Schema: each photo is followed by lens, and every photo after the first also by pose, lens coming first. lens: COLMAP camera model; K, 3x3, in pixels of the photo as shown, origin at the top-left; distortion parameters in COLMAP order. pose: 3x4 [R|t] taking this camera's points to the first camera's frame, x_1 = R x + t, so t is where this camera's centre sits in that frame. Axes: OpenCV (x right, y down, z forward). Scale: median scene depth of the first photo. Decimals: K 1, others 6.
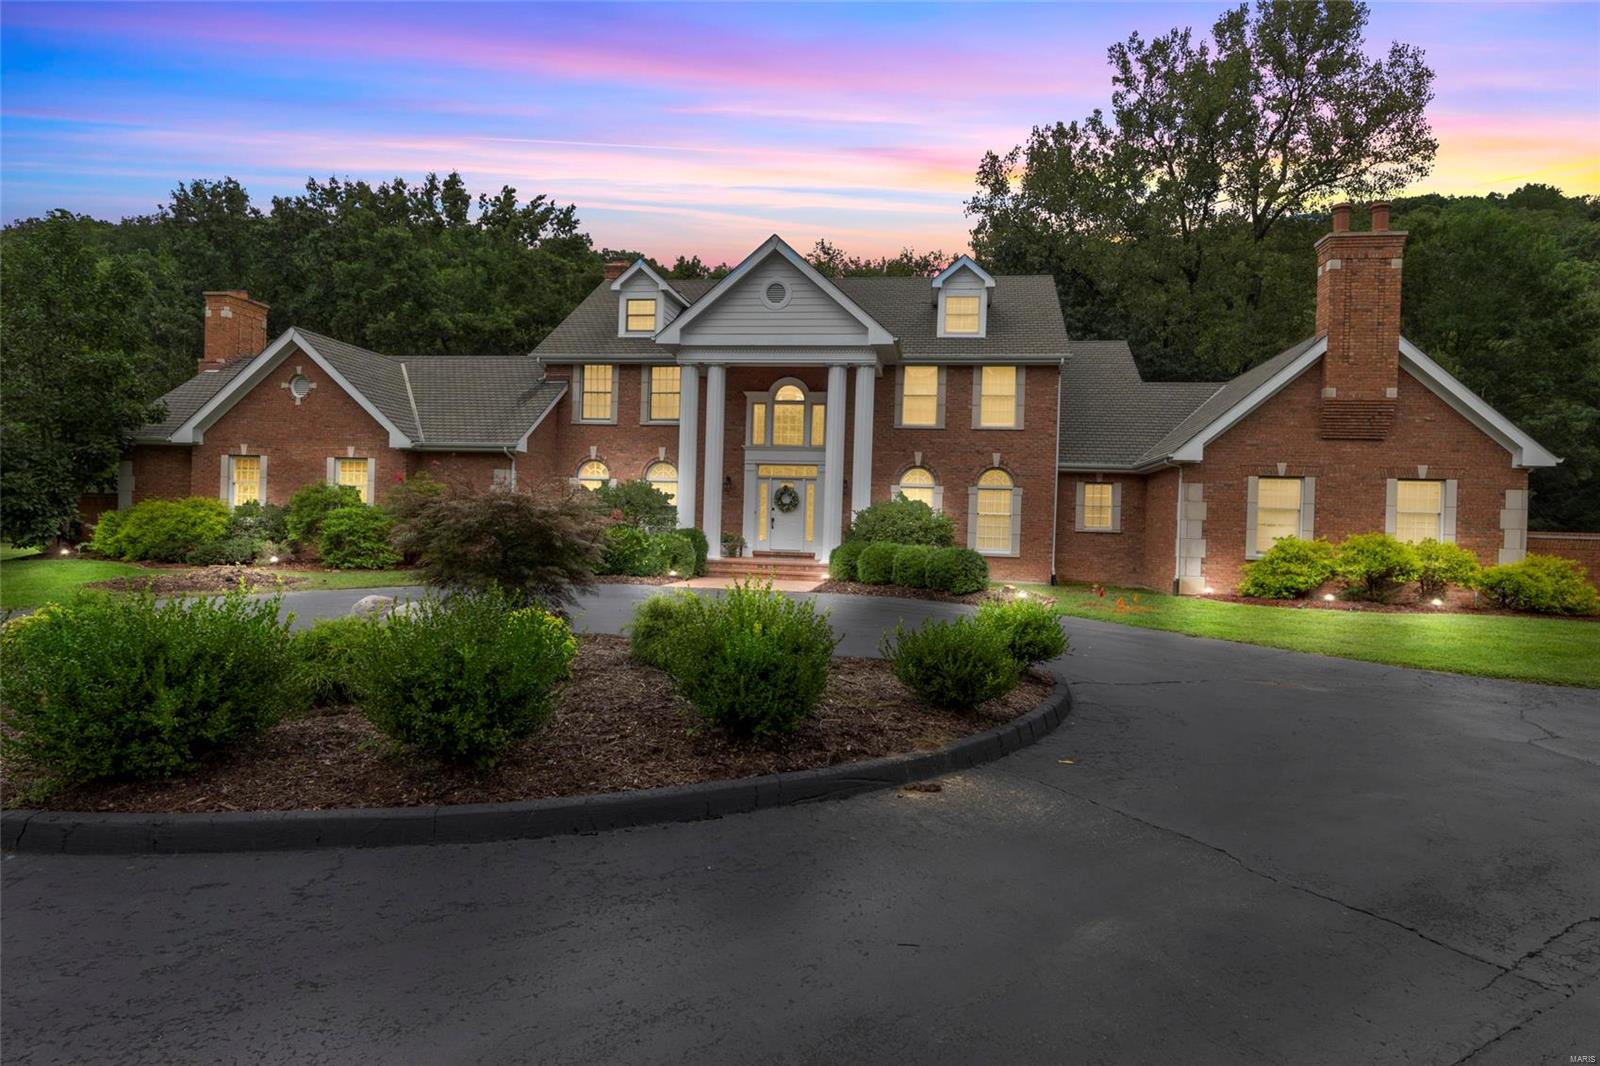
lens RADIAL K [[915.1, 0, 796.7], [0, 915.1, 523.6], [0, 0, 1]] dist [0.004087, -0.000184]
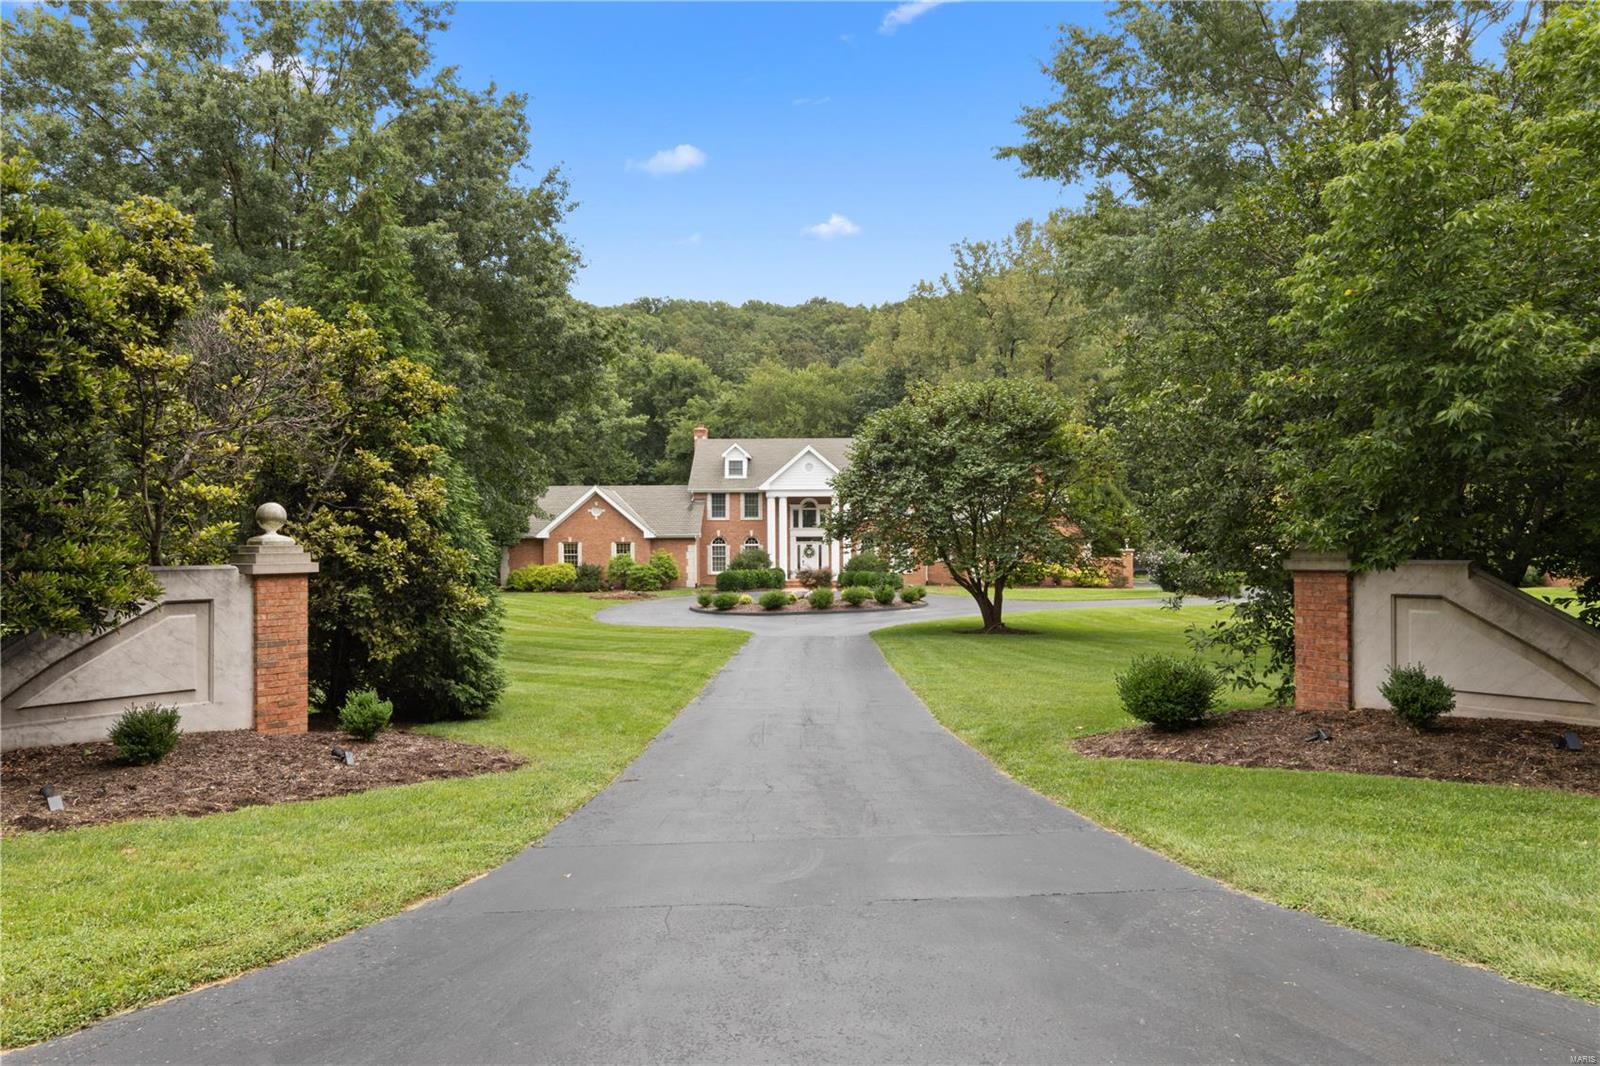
lens RADIAL K [[1076.6, 0, 797.9], [0, 1076.6, 515.7], [0, 0, 1]] dist [0.000544, 0.003952]
pose [[0.988274, -0.033287, 0.149018, -0.426779], [0.035348, 0.999312, -0.011199, -0.086841], [-0.148543, 0.016335, 0.988771, -1.590331]]
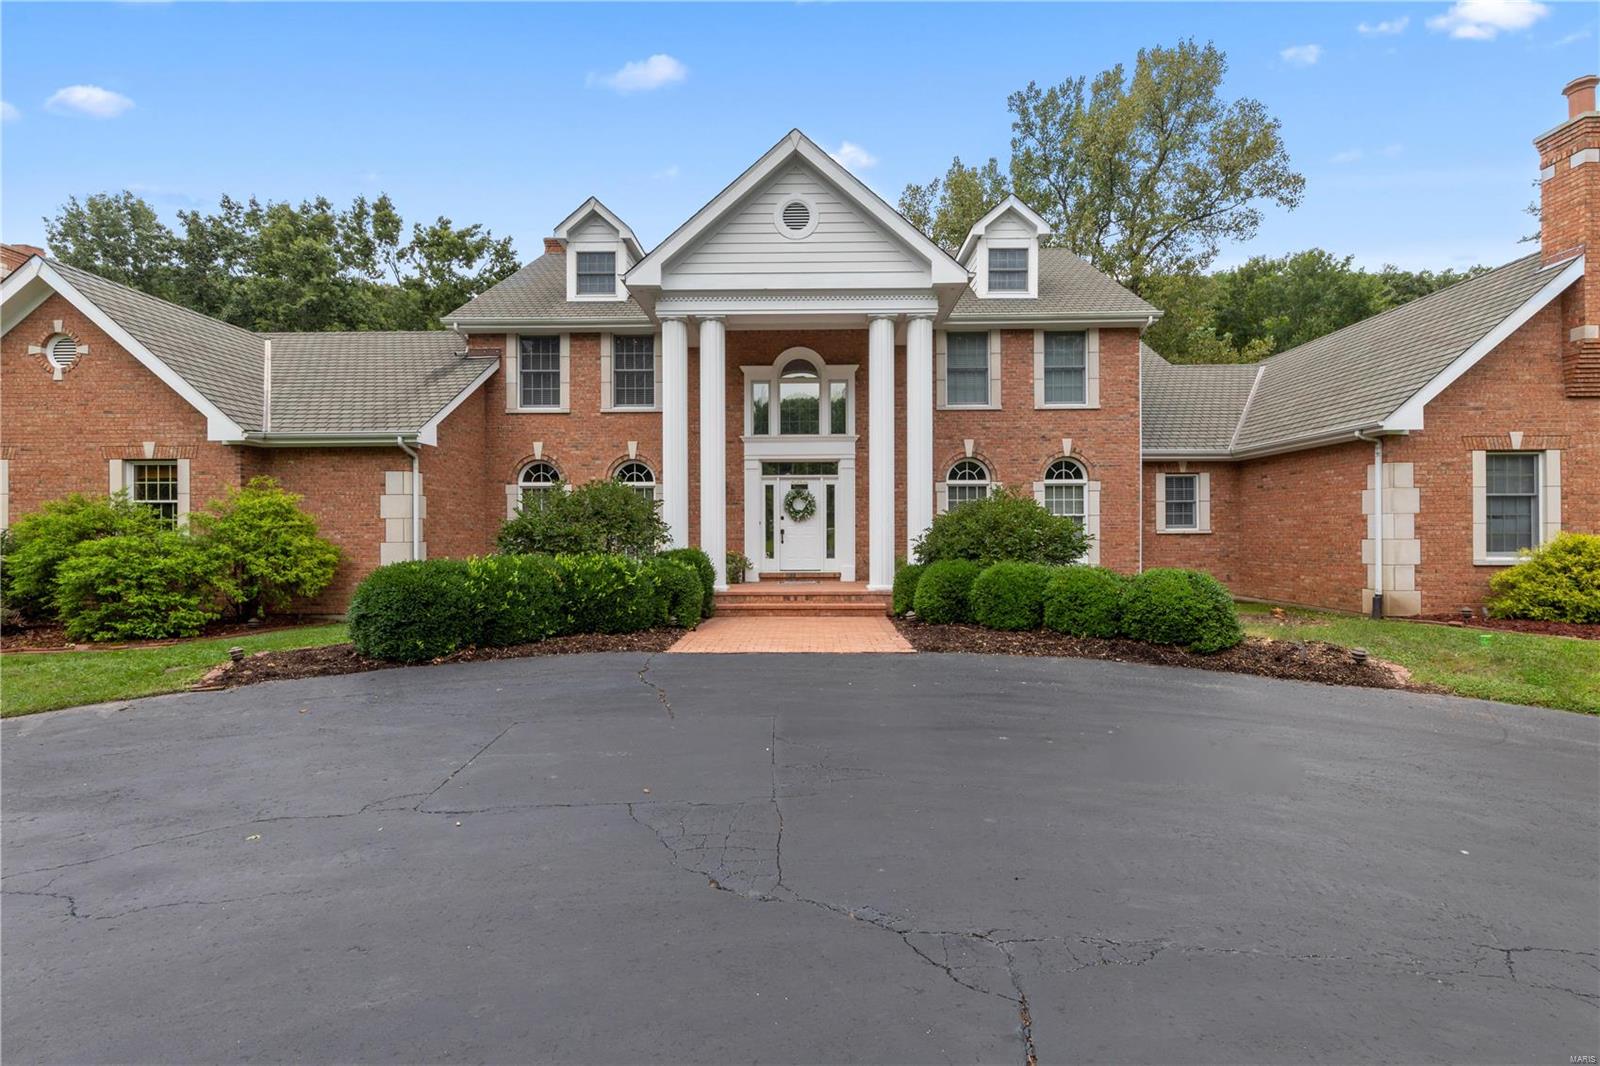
lens RADIAL K [[692.5, 0, 800.4], [0, 692.5, 526.8], [0, 0, 1]] dist [0.004918, -0.000159]
pose [[0.989406, -0.033184, 0.141335, -0.094228], [0.033973, 0.999418, -0.003176, -0.006082], [-0.141147, 0.007944, 0.989957, 0.419299]]
